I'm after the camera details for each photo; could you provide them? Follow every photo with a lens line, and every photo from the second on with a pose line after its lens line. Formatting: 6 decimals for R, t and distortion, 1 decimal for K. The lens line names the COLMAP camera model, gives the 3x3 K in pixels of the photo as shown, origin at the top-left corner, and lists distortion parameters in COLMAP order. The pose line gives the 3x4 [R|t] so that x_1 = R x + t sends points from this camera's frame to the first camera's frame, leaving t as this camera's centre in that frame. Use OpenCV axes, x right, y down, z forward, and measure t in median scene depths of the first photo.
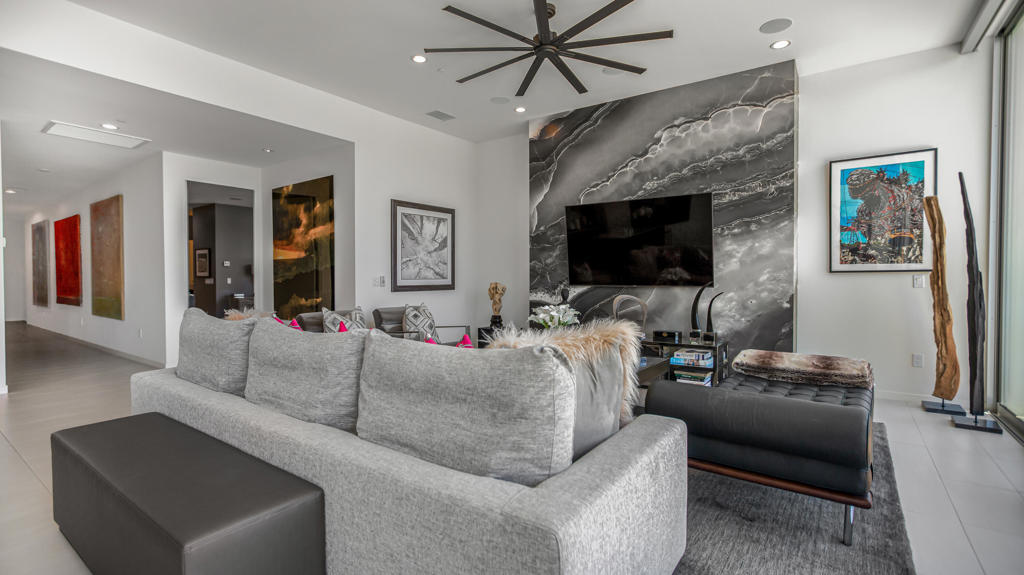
lens RADIAL K [[473.3, 0, 512.4], [0, 473.3, 288.0], [0, 0, 1]] dist [-0.005896, 0.001290]
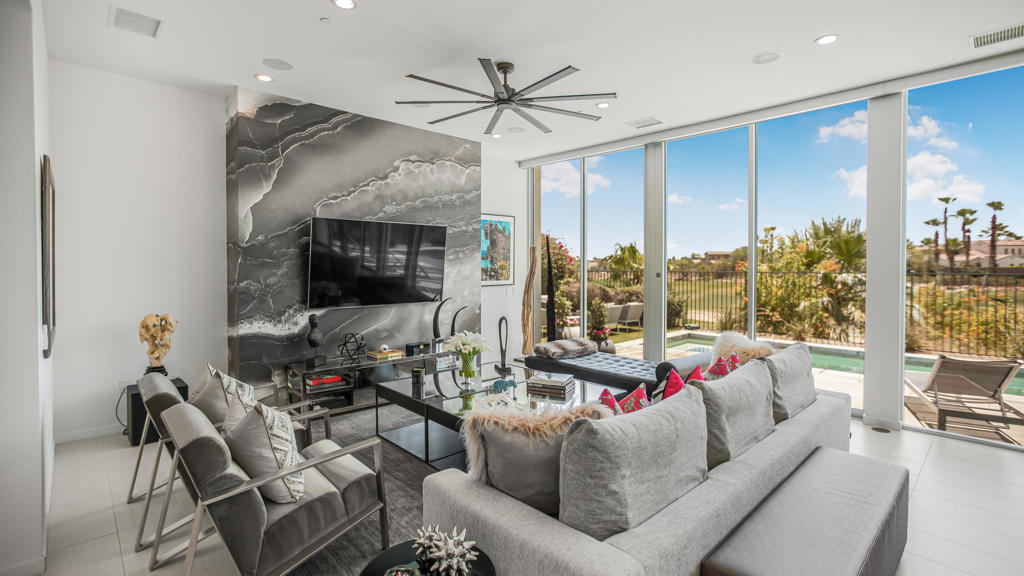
lens RADIAL K [[473.3, 0, 509.6], [0, 473.3, 288.3], [0, 0, 1]] dist [-0.005896, 0.001290]
pose [[0.207897, -0.038954, 0.977375, -0.705493], [0.030443, 0.998980, 0.033340, -0.068379], [-0.977677, 0.022823, 0.208871, 0.529590]]
